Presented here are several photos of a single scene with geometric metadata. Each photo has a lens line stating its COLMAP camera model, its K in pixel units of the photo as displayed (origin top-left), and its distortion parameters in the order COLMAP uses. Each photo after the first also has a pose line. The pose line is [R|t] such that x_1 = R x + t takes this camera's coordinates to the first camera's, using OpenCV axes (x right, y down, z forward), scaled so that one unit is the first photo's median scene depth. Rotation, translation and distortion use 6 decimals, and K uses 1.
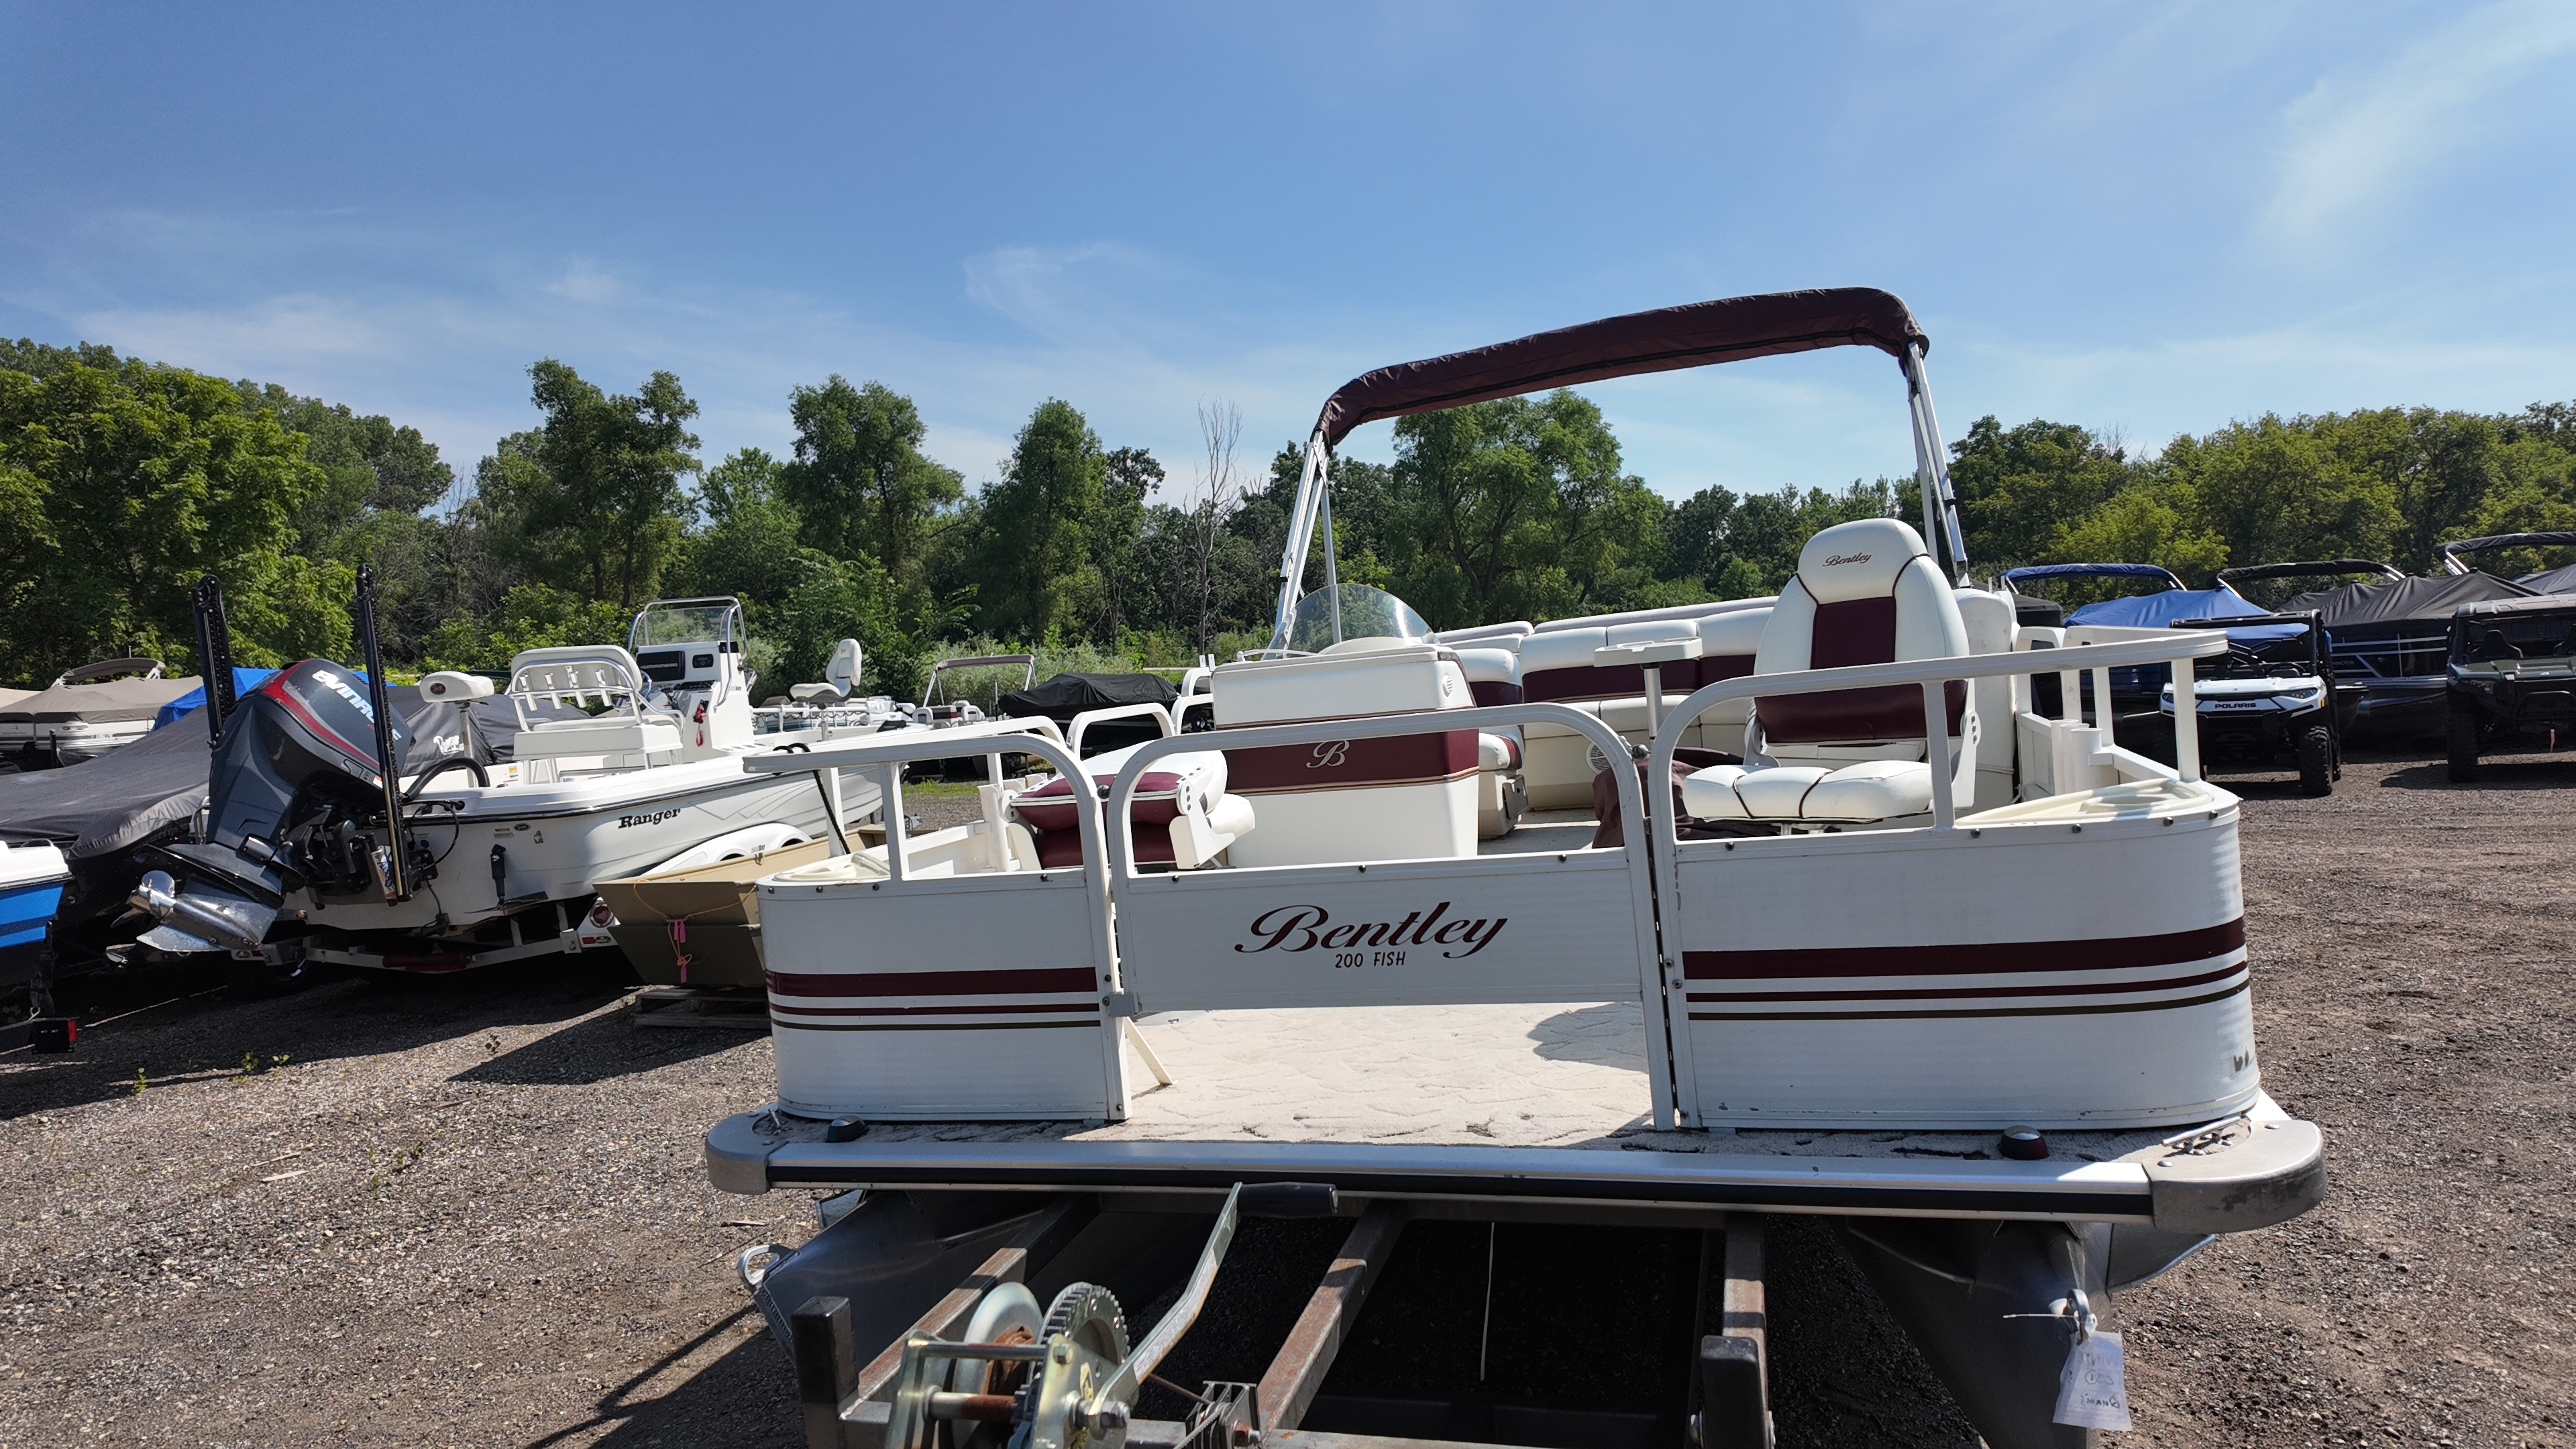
lens RADIAL K [[1502.0, 0, 1289.7], [0, 1502.0, 728.0], [0, 0, 1]] dist [0.069850, -0.075523]
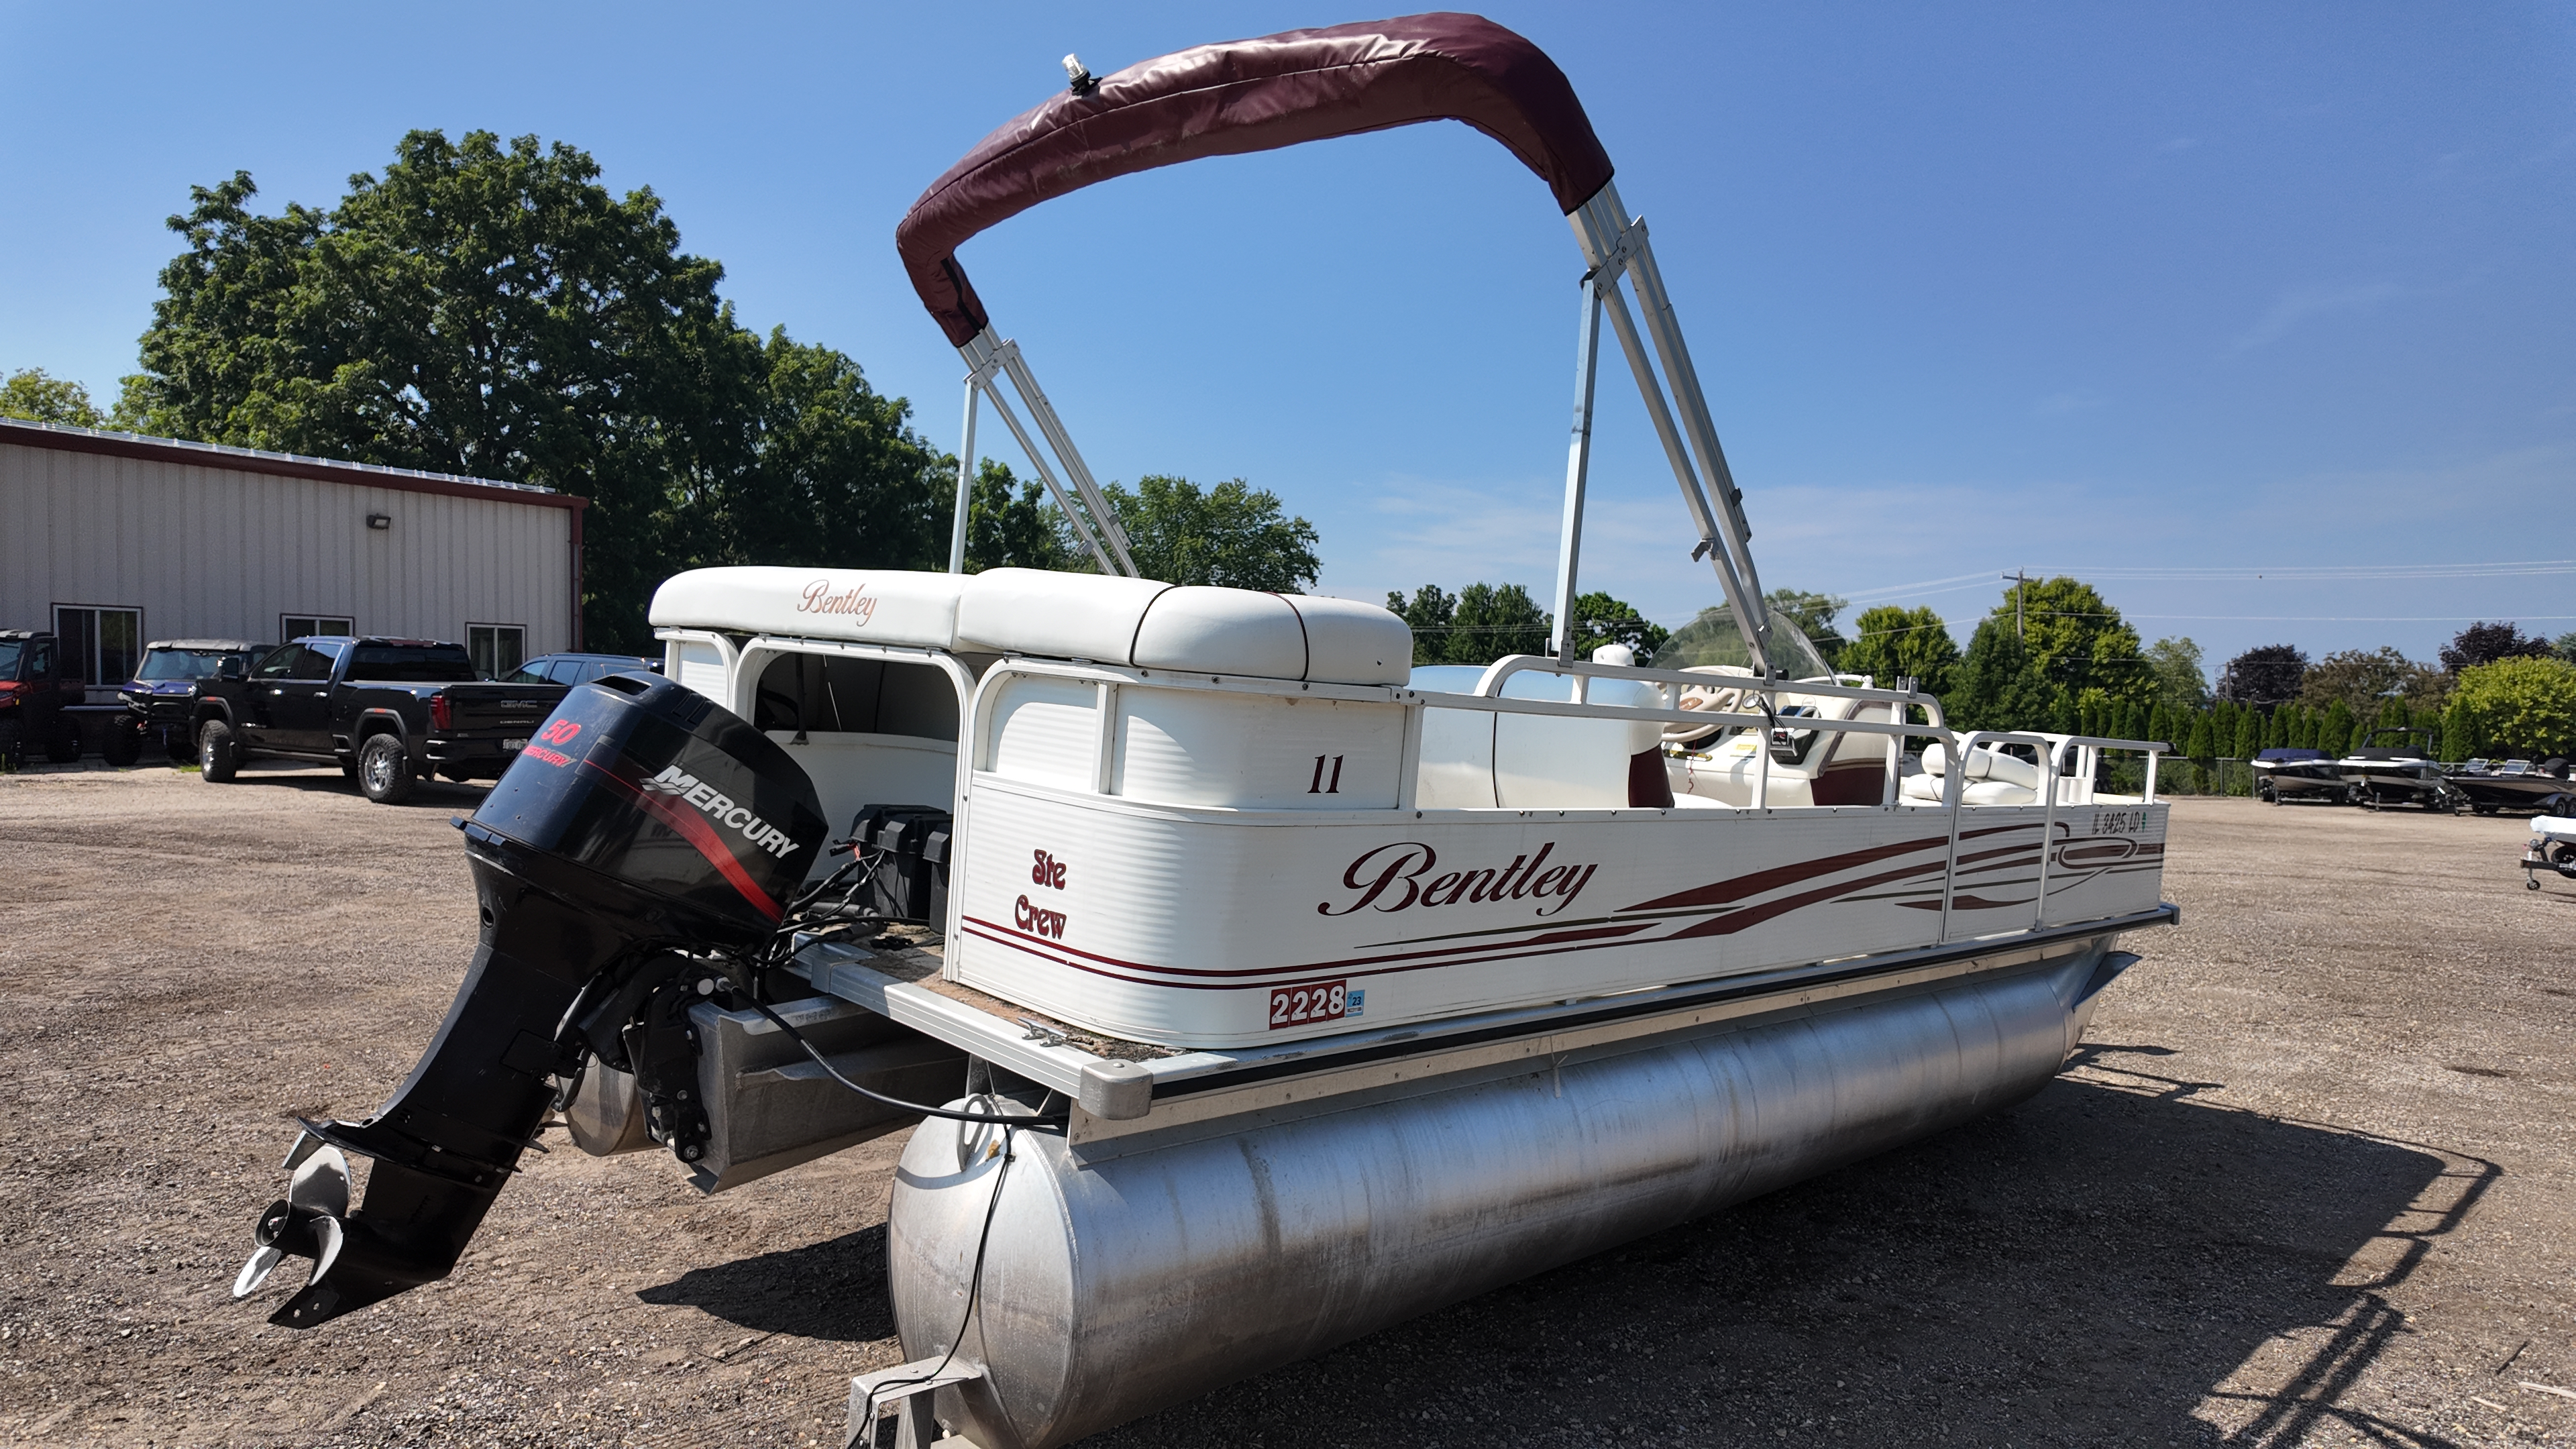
lens RADIAL K [[1511.0, 0, 1288.0], [0, 1511.0, 724.5], [0, 0, 1]] dist [0.044007, -0.036384]
pose [[-0.881756, 0.012389, 0.471543, -0.011719], [0.026978, 0.999343, 0.024190, -0.003870], [-0.470934, 0.034051, -0.881511, 0.146271]]
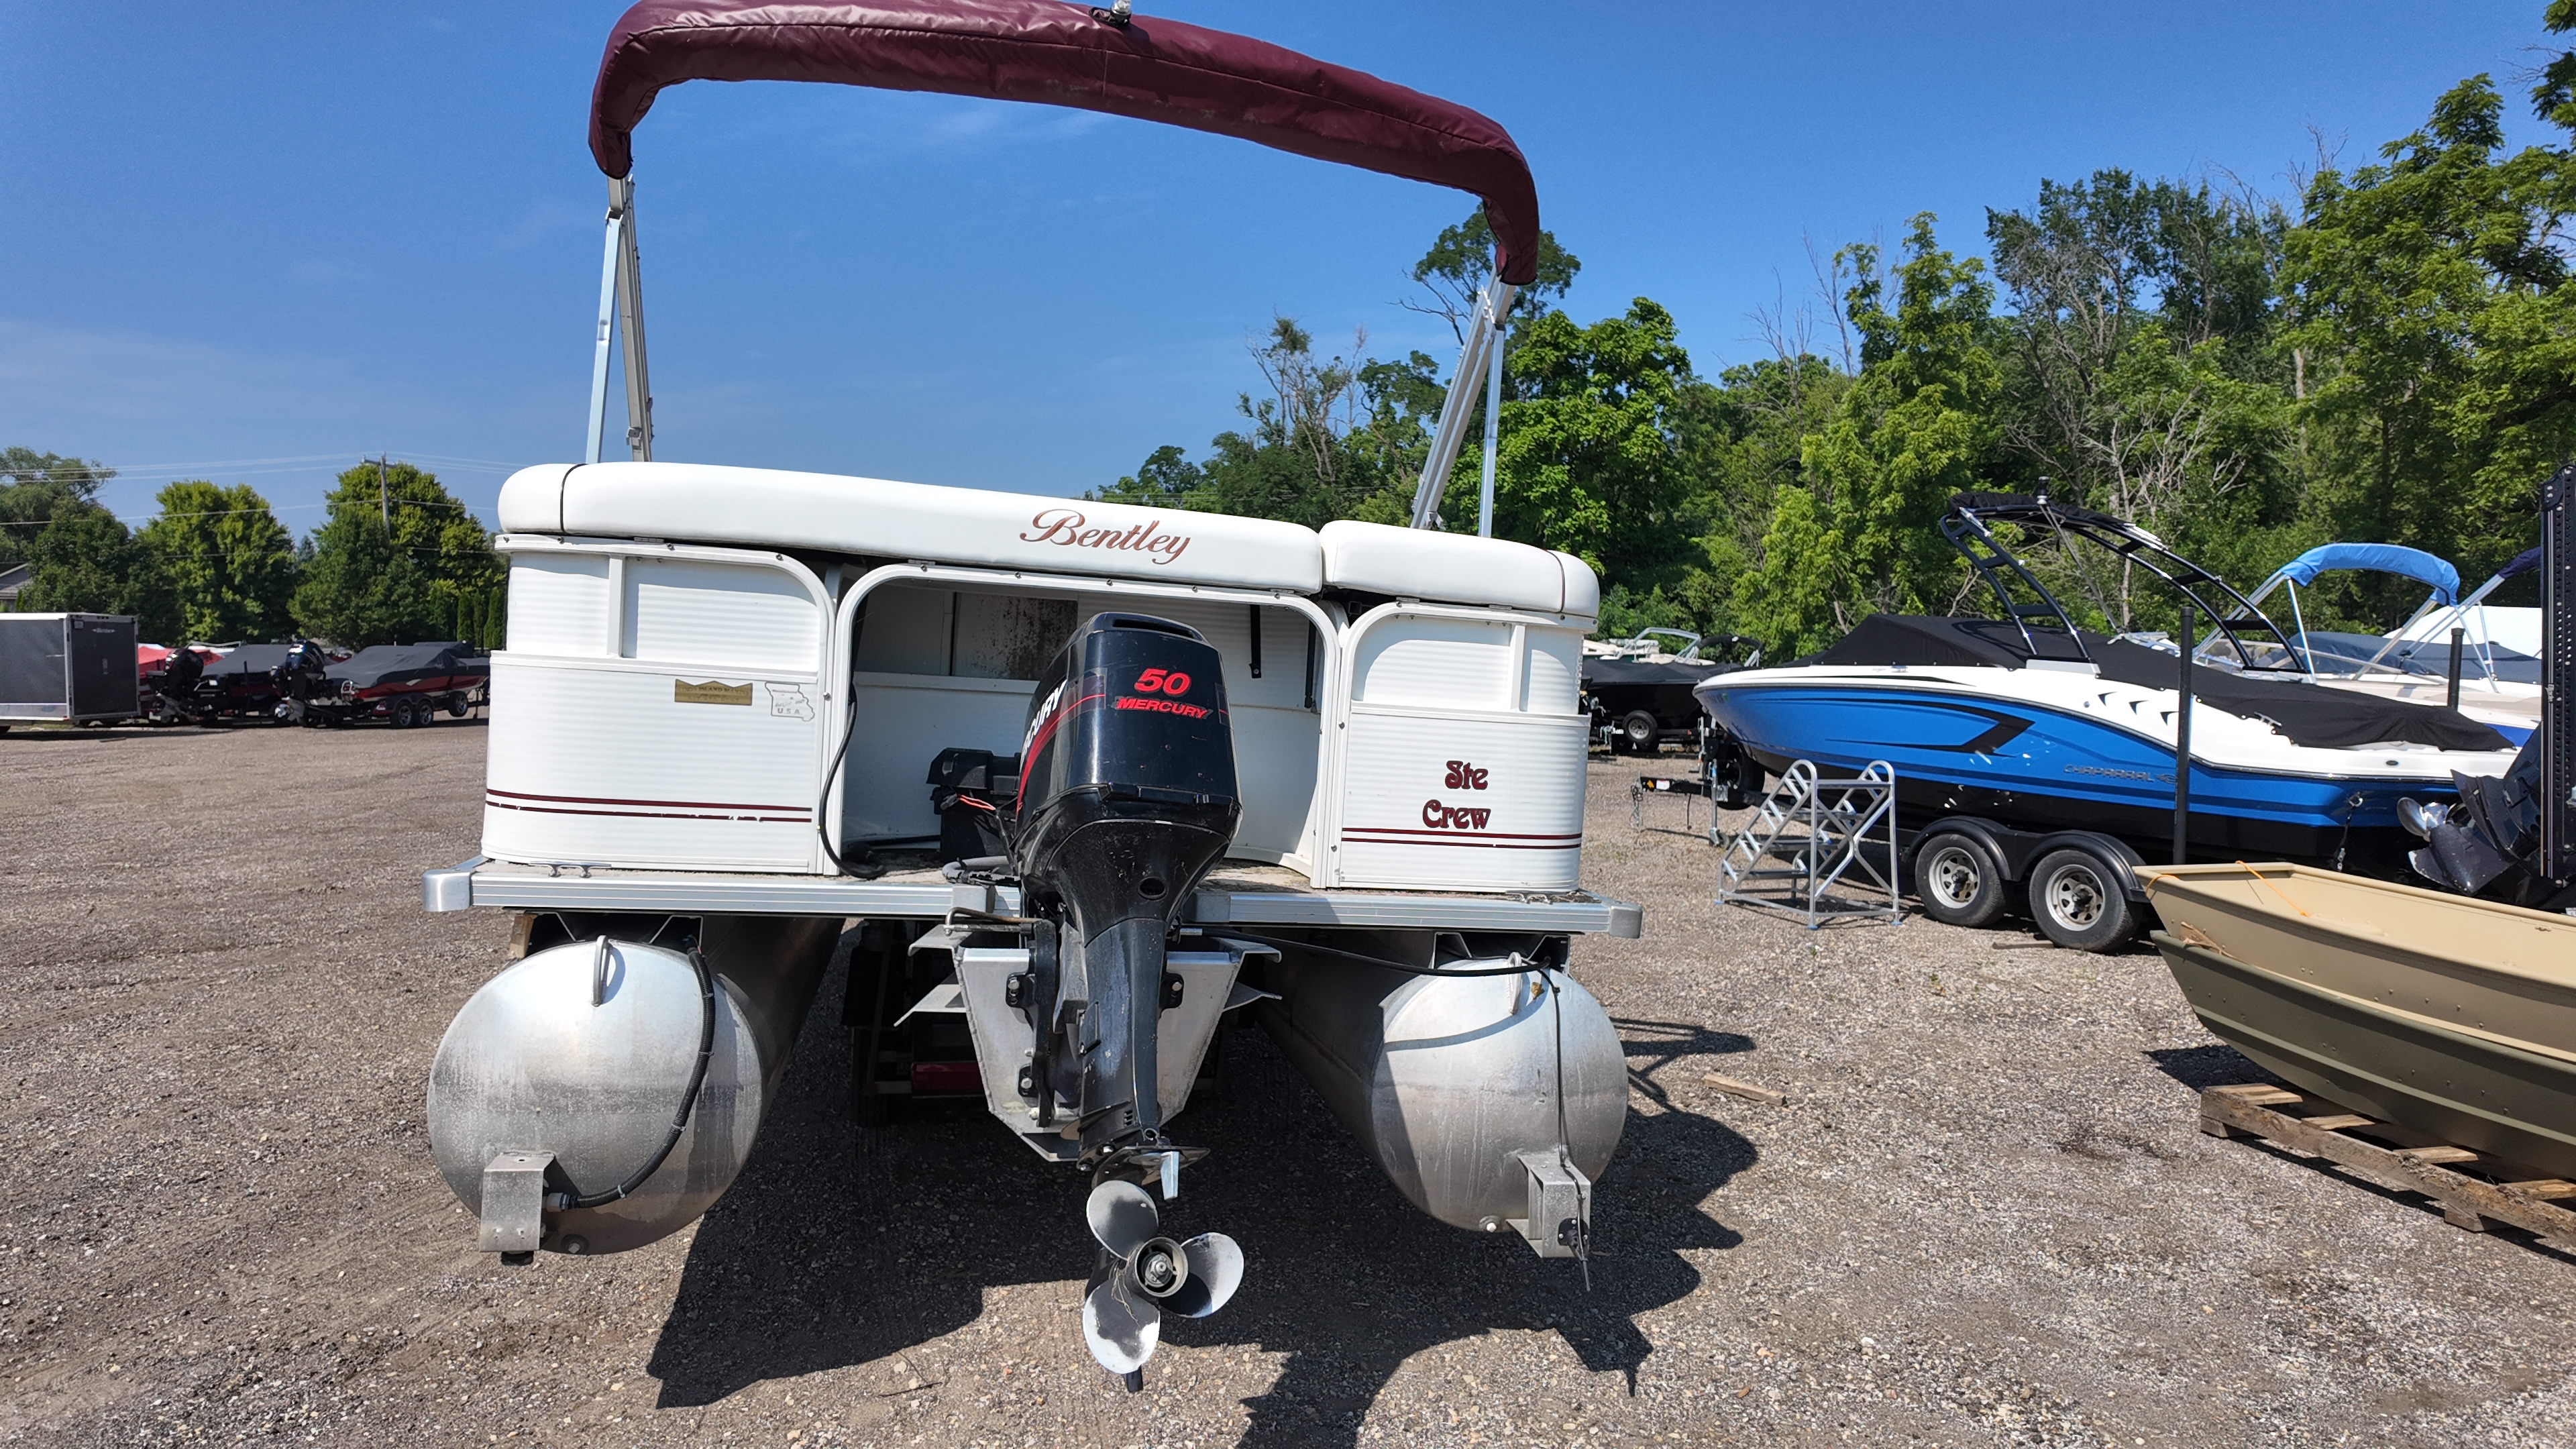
lens RADIAL K [[1497.9, 0, 1289.7], [0, 1497.9, 732.0], [0, 0, 1]] dist [0.091577, -0.112935]
pose [[-0.852650, 0.059851, -0.519043, 0.051386], [-0.000883, 0.993251, 0.115983, -0.006744], [0.522482, 0.099351, -0.846842, 0.153653]]
